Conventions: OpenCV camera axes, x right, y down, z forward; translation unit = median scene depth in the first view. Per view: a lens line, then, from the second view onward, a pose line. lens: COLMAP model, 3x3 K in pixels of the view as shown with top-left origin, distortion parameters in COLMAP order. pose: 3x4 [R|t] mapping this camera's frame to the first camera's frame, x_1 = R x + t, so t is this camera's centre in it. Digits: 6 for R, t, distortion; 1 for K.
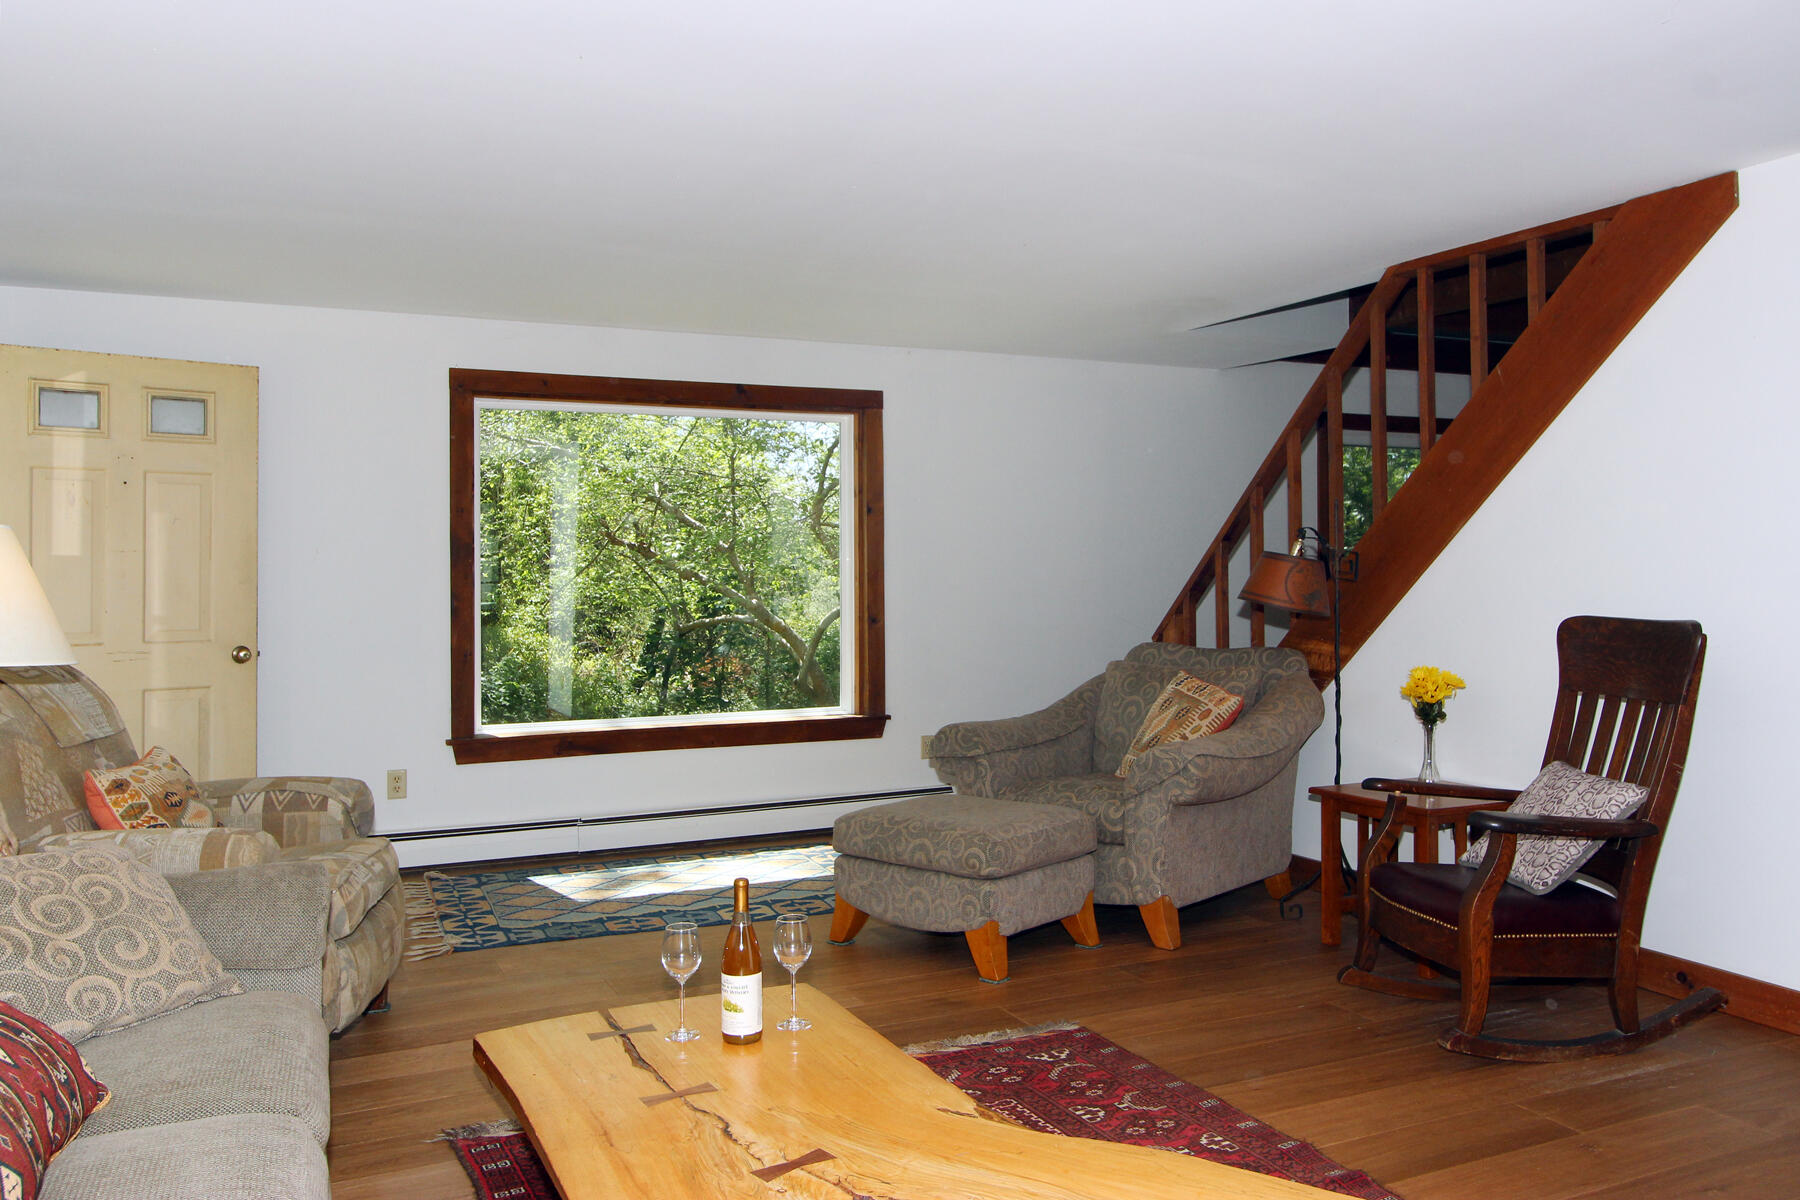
lens RADIAL K [[1337.4, 0, 900.2], [0, 1337.4, 522.7], [0, 0, 1]] dist [-0.001346, -0.000617]
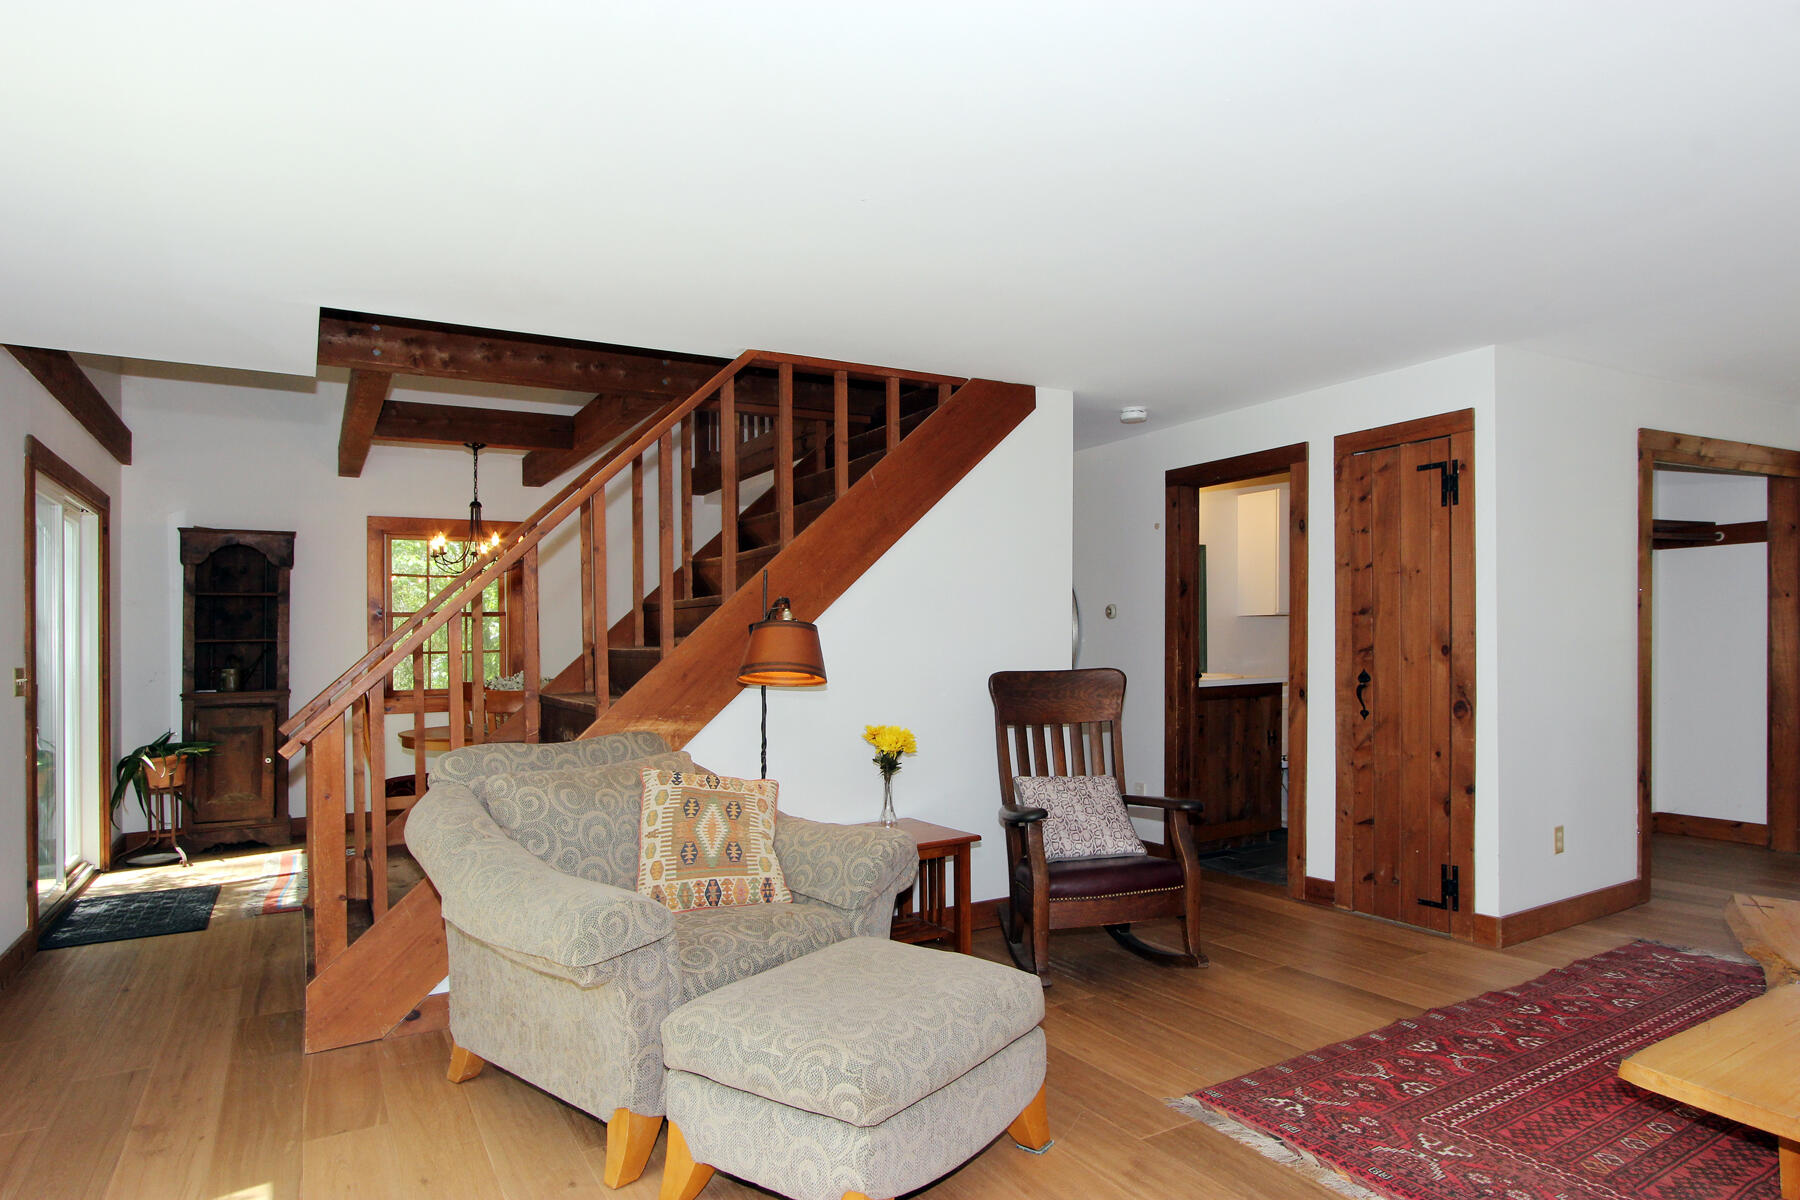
lens RADIAL K [[1055.7, 0, 901.7], [0, 1055.7, 649.6], [0, 0, 1]] dist [-0.003082, -0.000654]
pose [[-0.090892, 0.000663, 0.995861, -0.621586], [-0.017320, 0.999847, -0.002246, 0.053760], [-0.995710, -0.017453, -0.090867, 1.288054]]
